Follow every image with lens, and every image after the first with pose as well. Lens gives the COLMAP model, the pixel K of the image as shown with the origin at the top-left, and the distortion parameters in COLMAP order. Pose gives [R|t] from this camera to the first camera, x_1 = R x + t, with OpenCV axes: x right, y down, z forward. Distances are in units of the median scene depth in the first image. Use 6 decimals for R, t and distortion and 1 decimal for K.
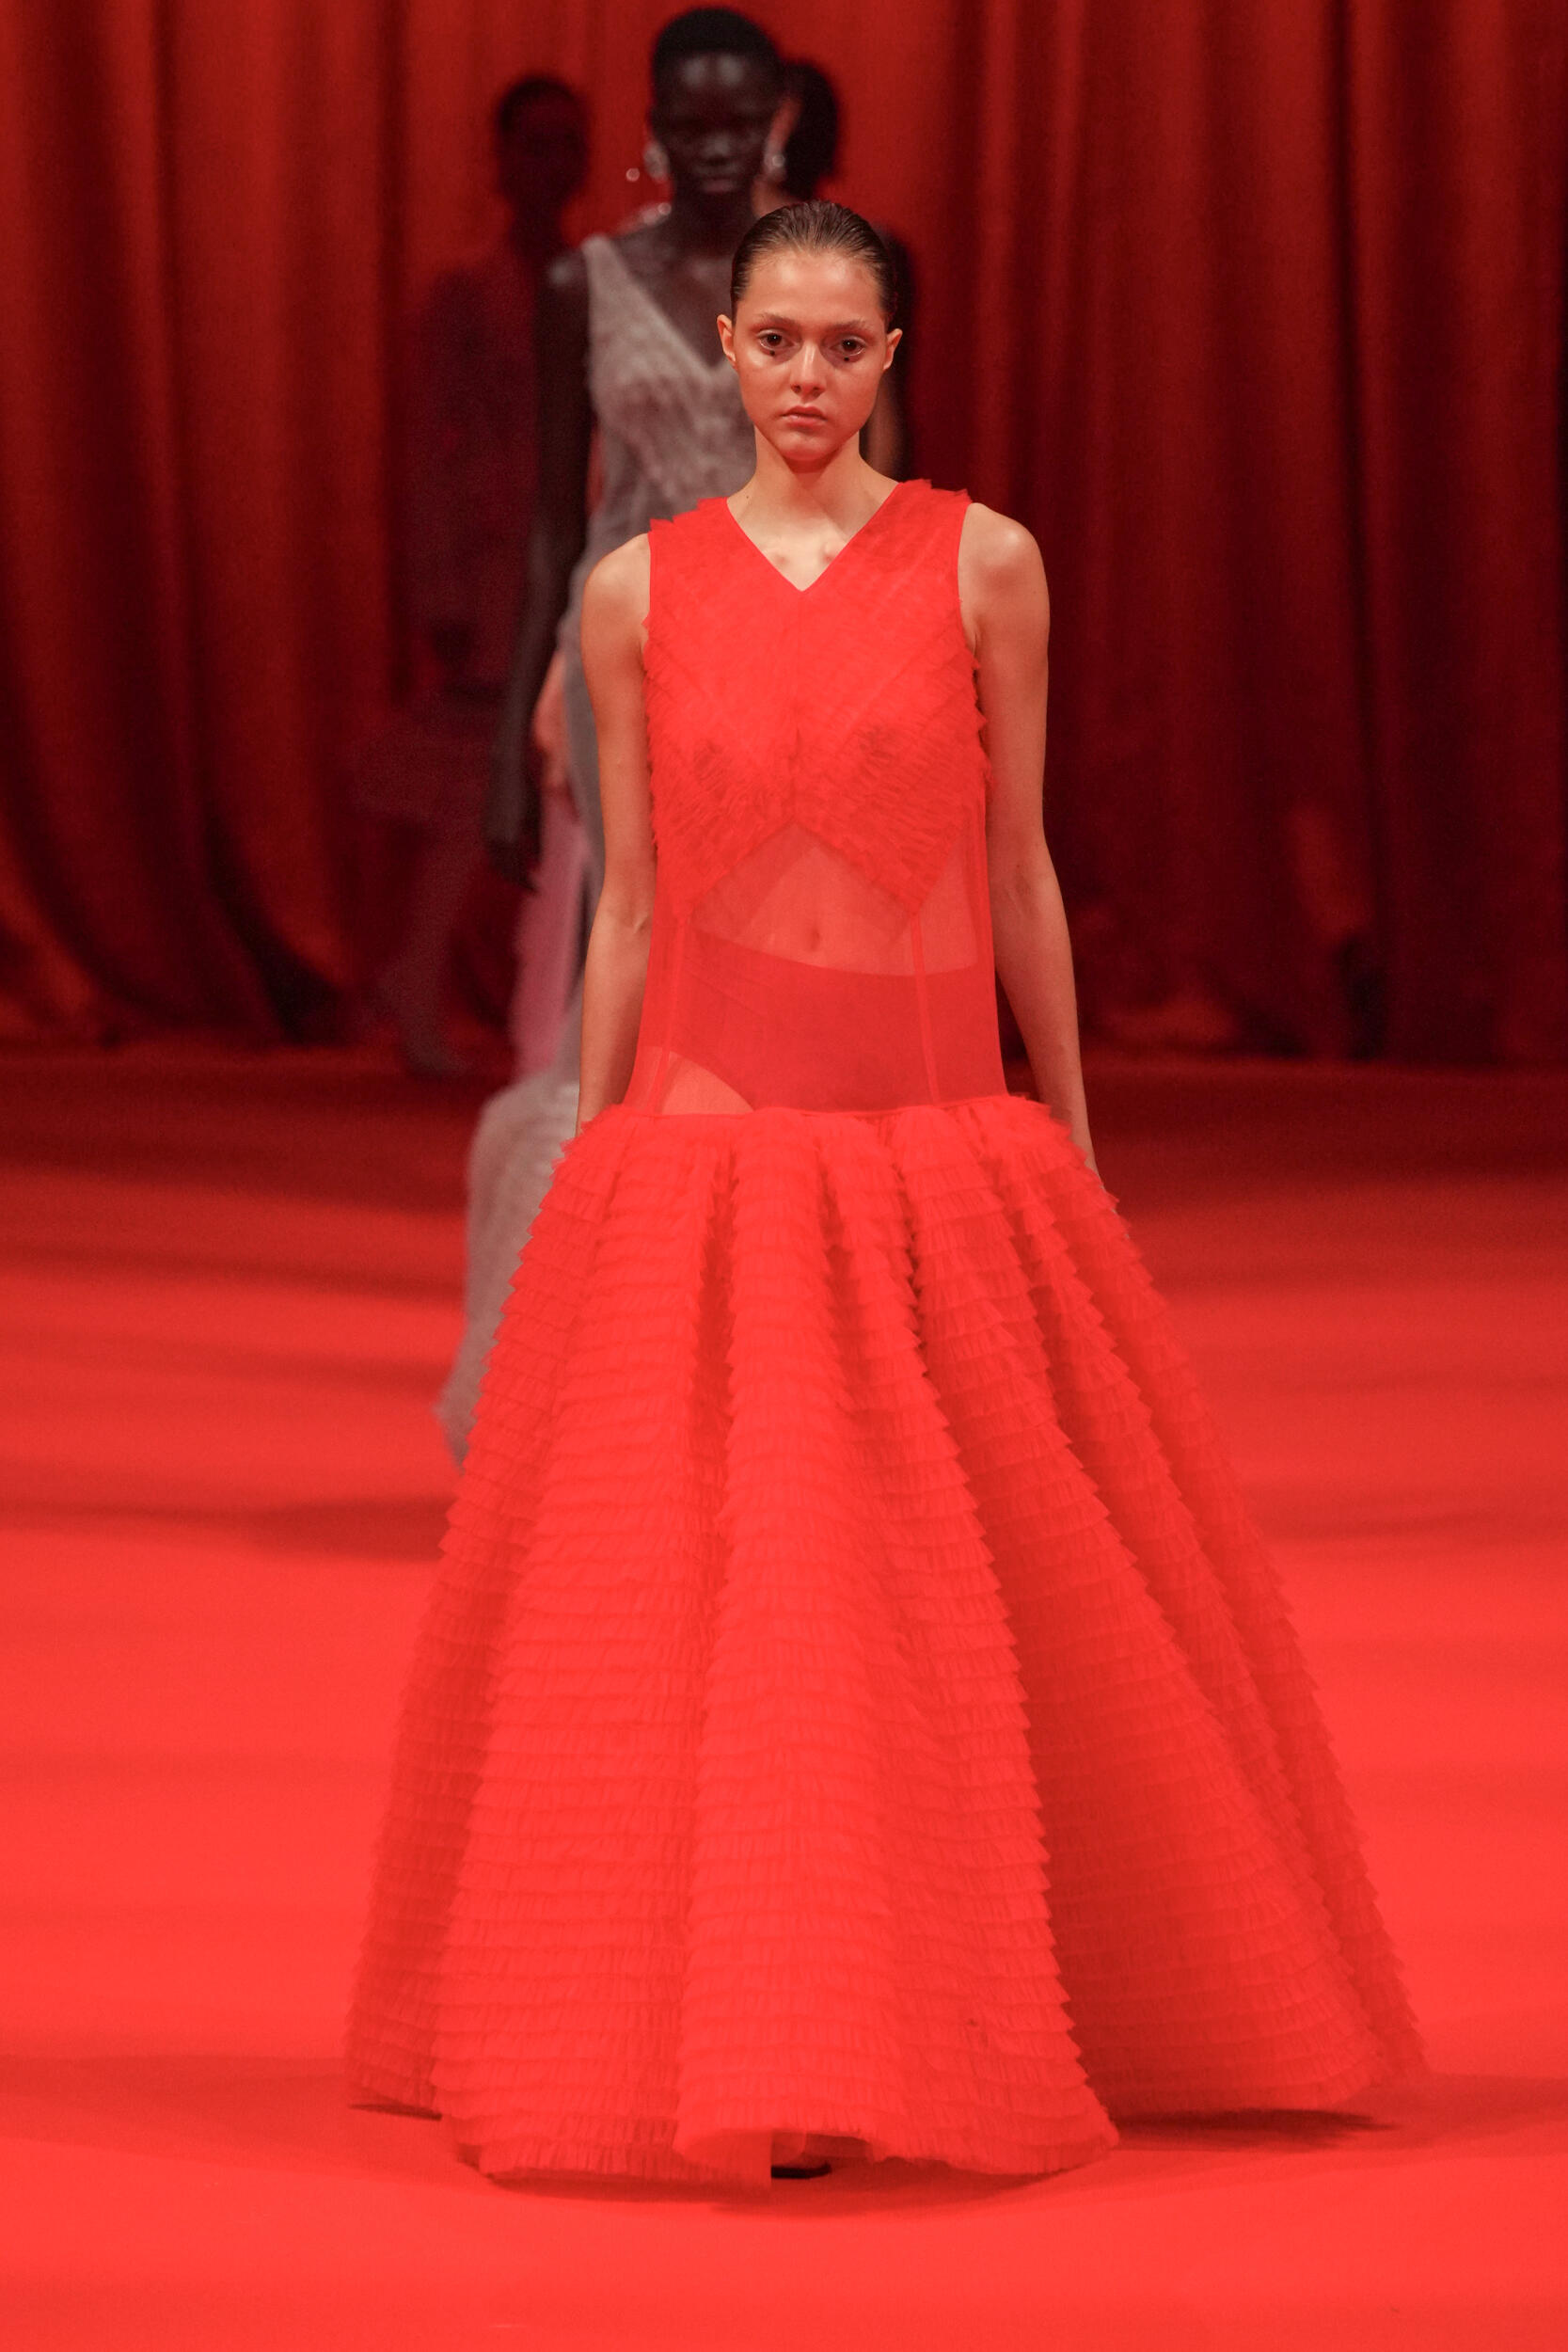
lens RADIAL K [[16079.7, 0, 791.8], [0, 16079.7, 1164.5], [0, 0, 1]] dist [3.153920, 0.000000]
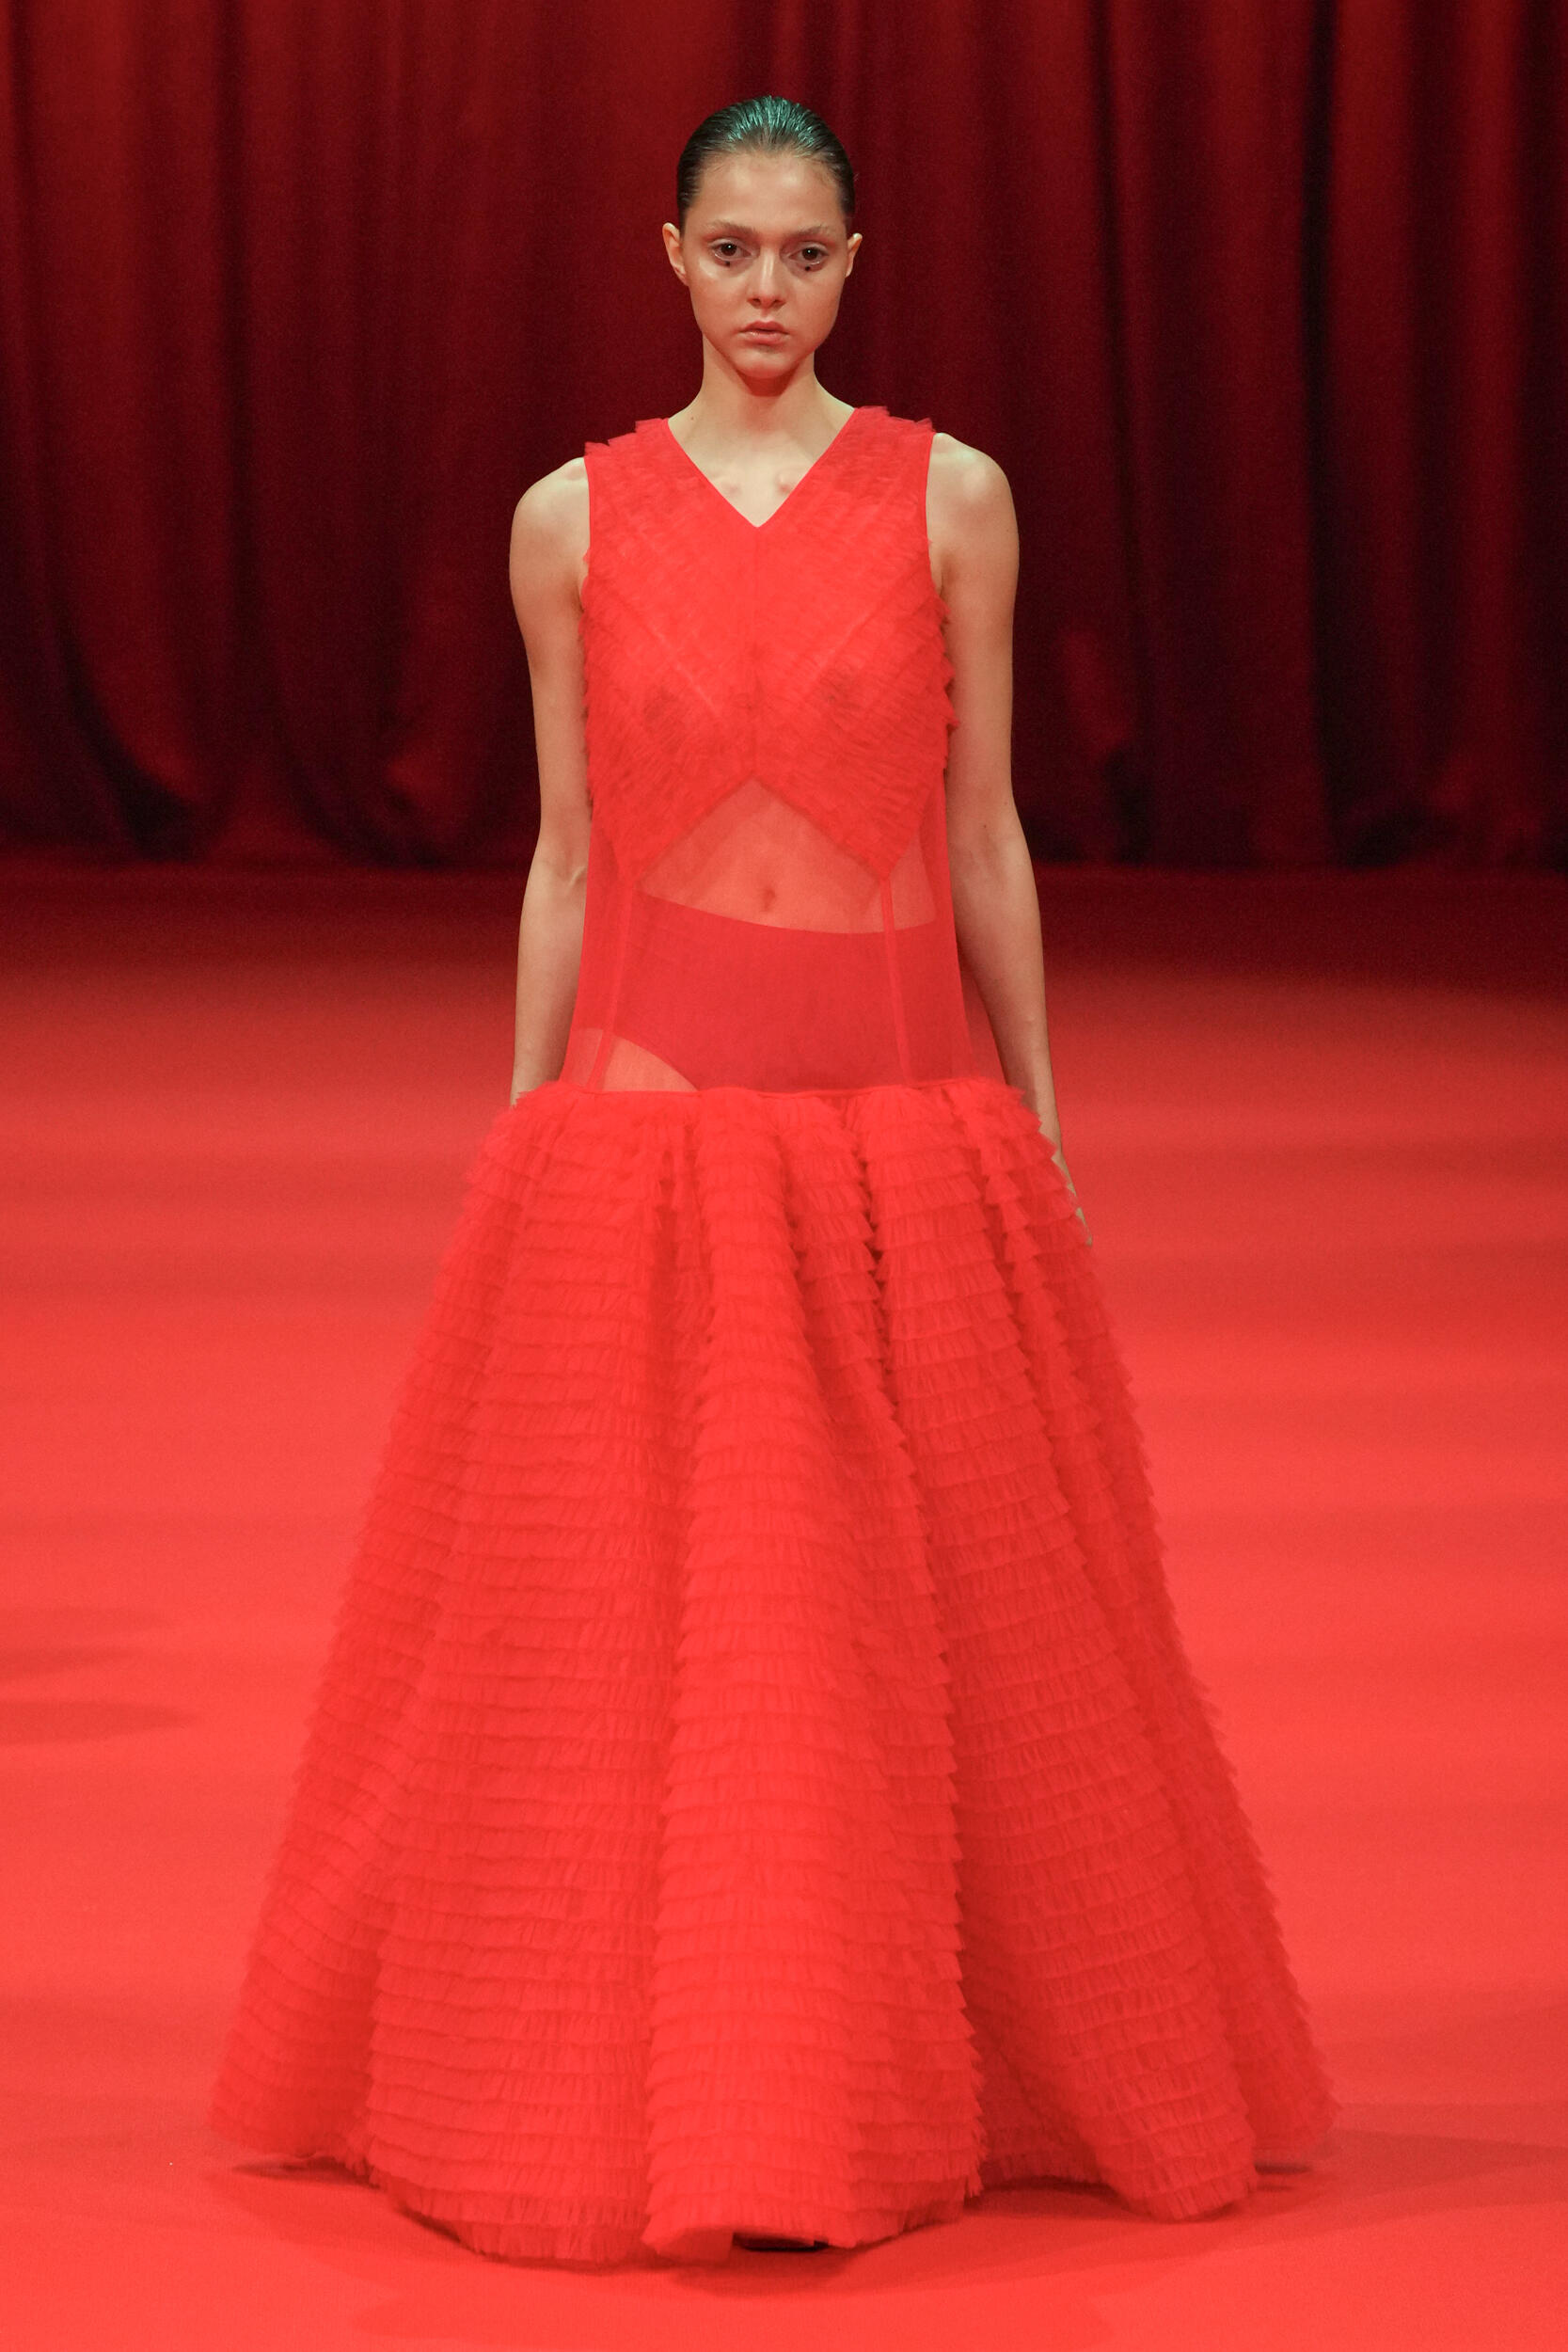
lens RADIAL K [[13281.8, 0, 774.1], [0, 13281.8, 1185.4], [0, 0, 1]] dist [0.912938, 0.000000]
pose [[0.999928, -0.003765, 0.011401, -0.007161], [0.003495, 0.999716, 0.023572, -0.015904], [-0.011487, -0.023530, 0.999657, 0.249677]]
